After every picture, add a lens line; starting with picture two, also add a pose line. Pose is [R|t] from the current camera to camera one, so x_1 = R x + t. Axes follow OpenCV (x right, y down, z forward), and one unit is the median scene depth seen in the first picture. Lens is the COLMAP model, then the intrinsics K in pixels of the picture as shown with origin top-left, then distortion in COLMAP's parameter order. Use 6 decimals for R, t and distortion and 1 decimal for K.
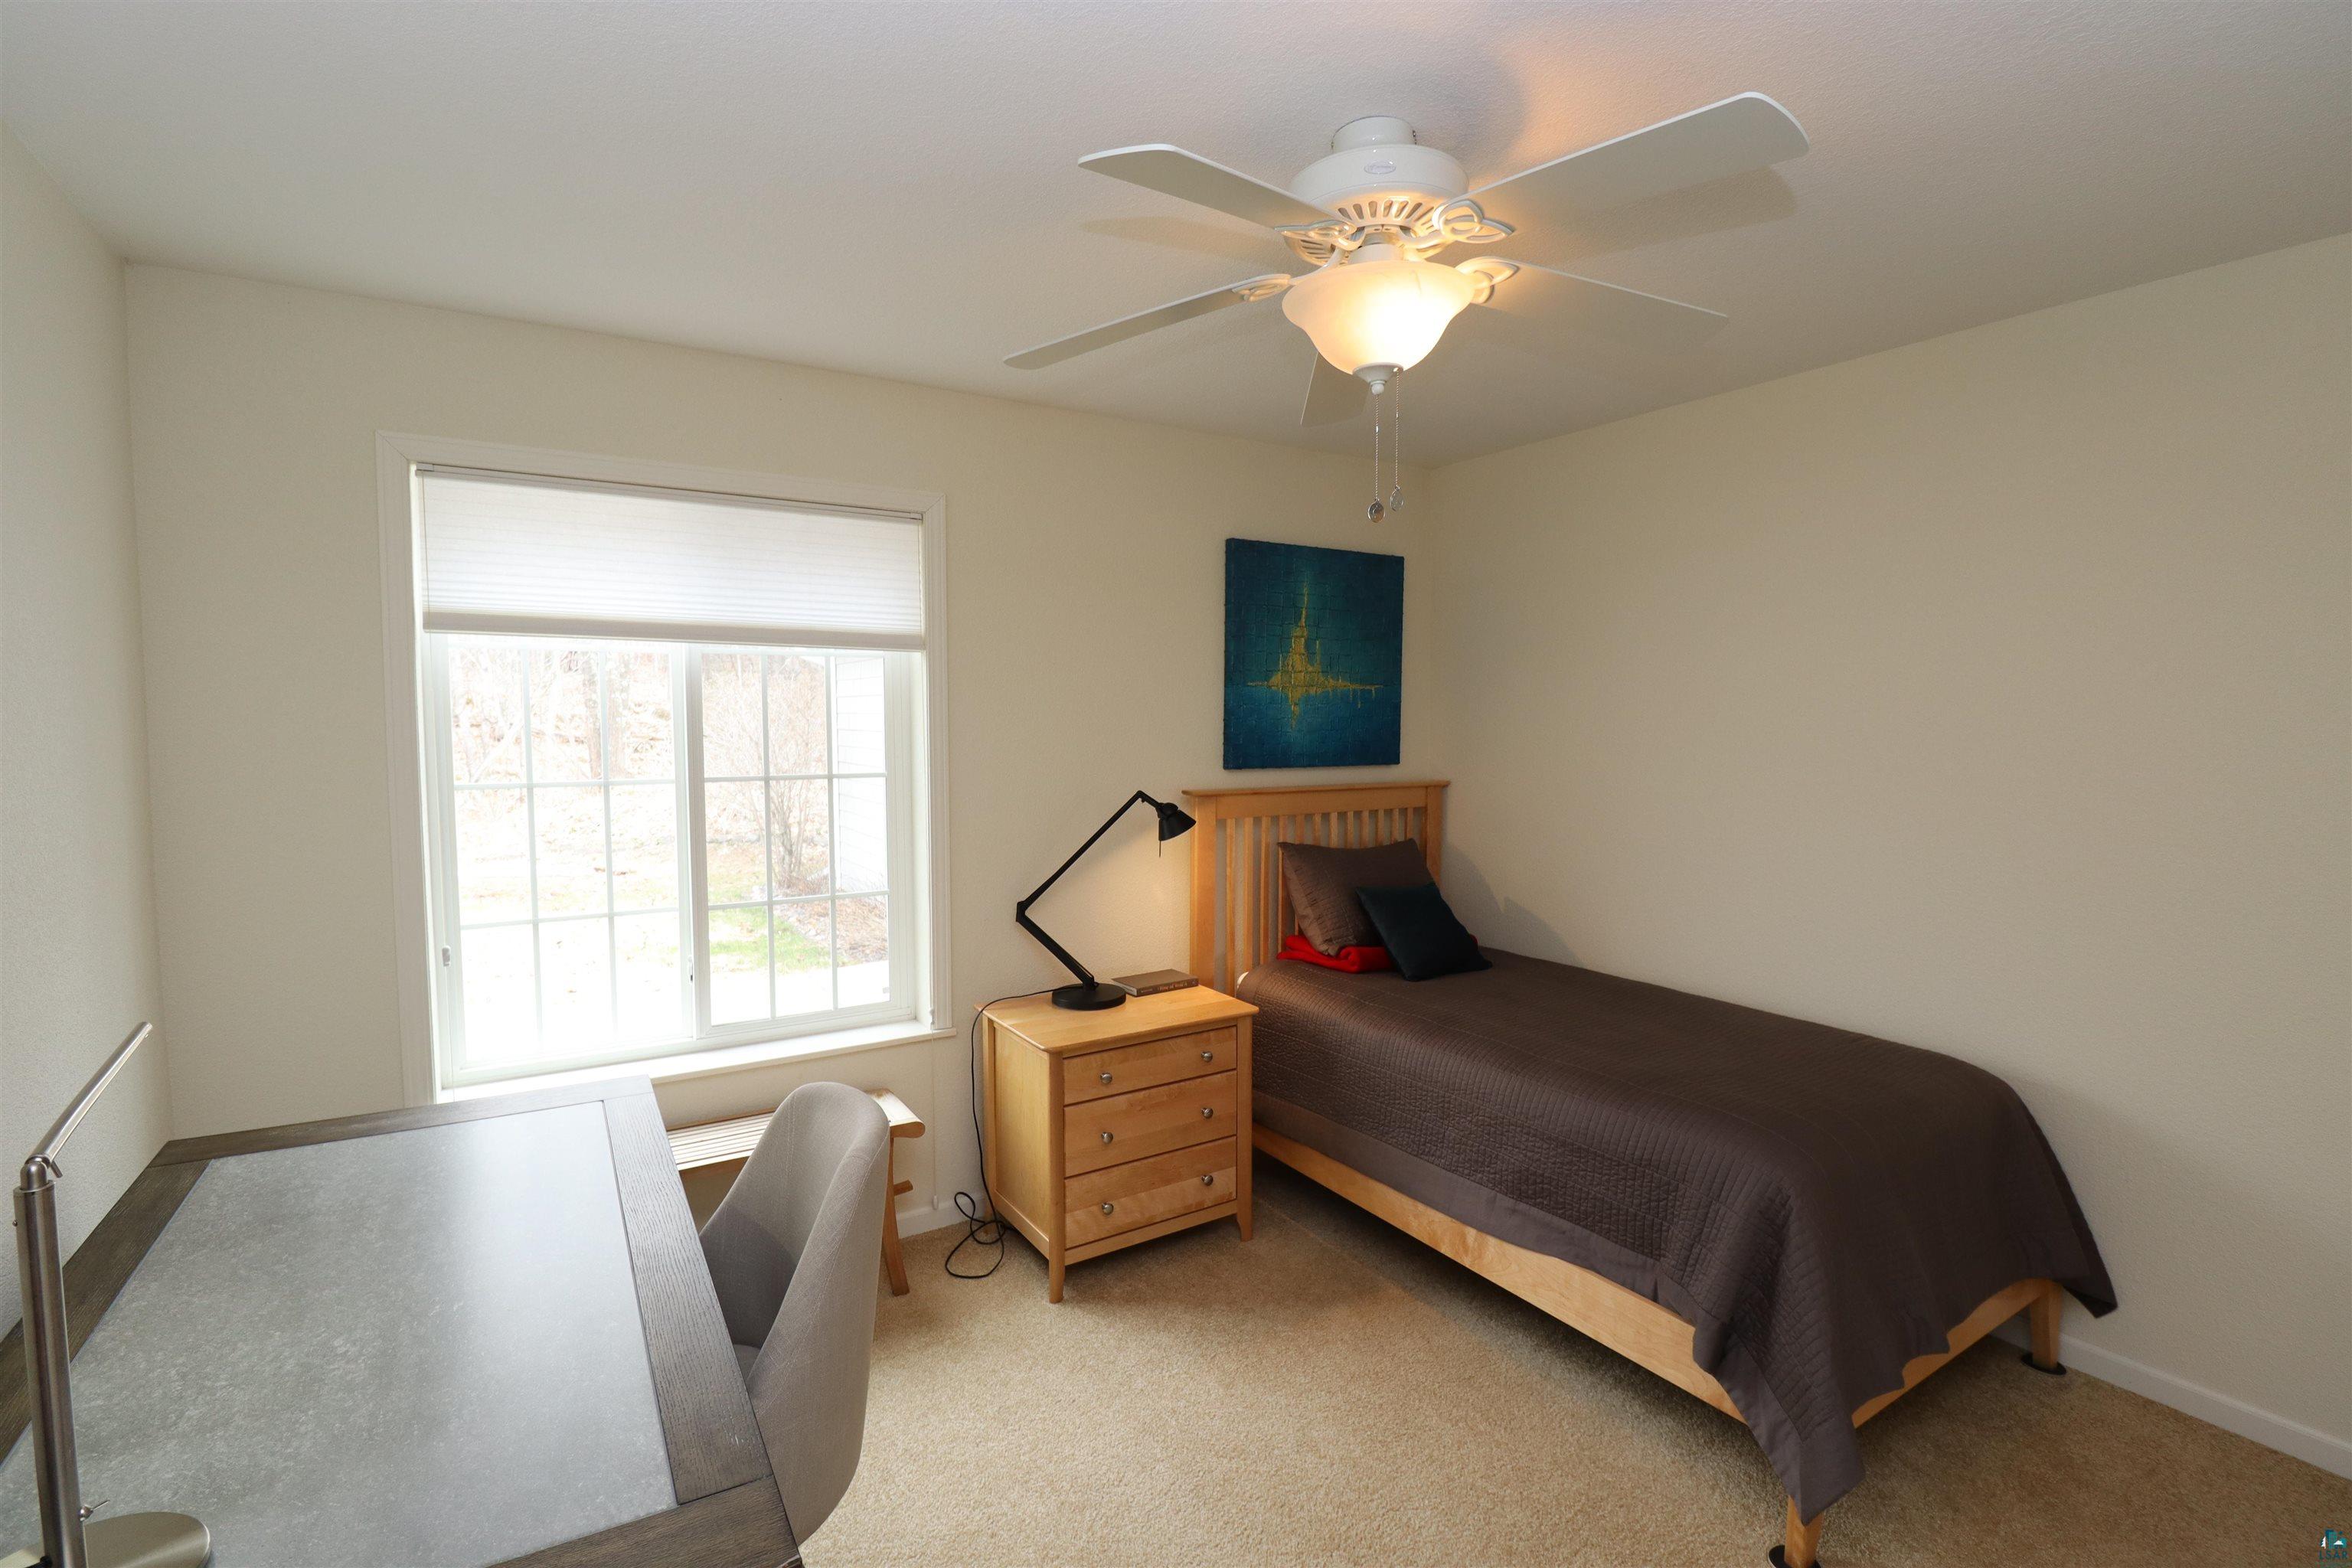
lens RADIAL K [[1088.4, 0, 1188.2], [0, 1088.4, 783.5], [0, 0, 1]] dist [0.003592, -0.015411]
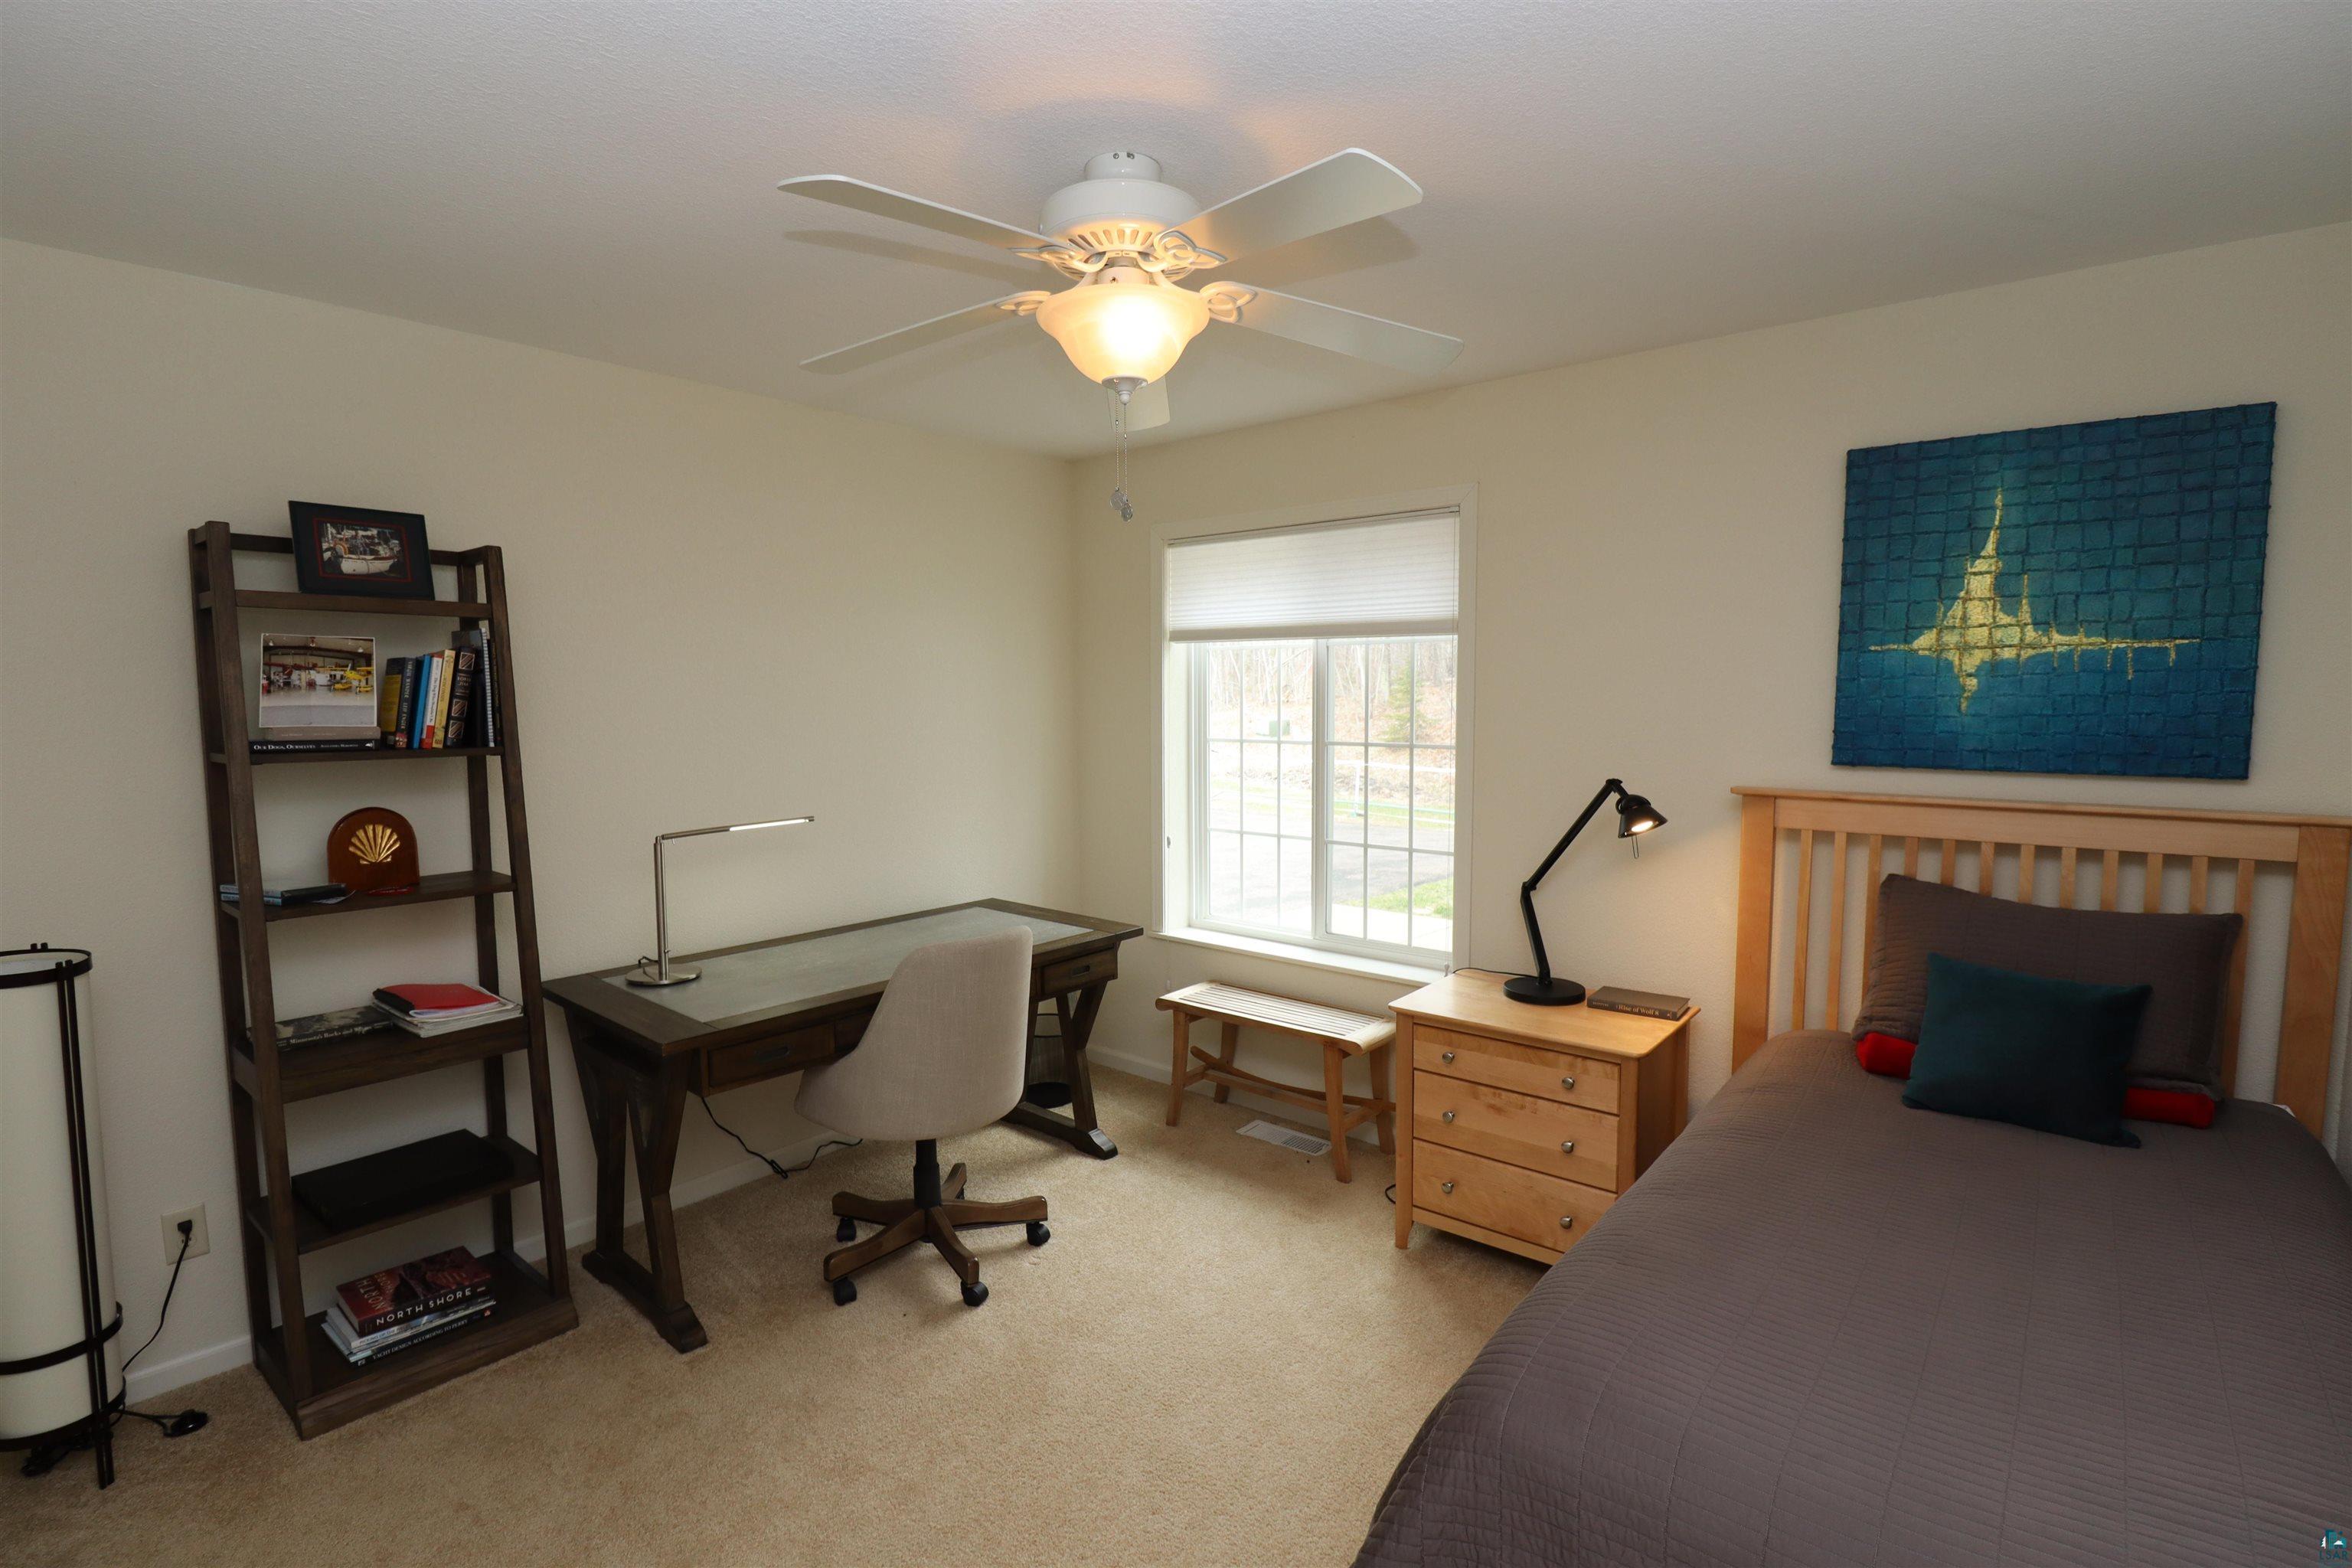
lens RADIAL K [[1088.4, 0, 1188.2], [0, 1088.4, 783.5], [0, 0, 1]] dist [0.003592, -0.015411]
pose [[0.317789, 0.078060, -0.944943, 0.597917], [-0.053620, 0.996490, 0.064285, -0.024502], [0.946644, 0.030239, 0.320859, 0.344406]]
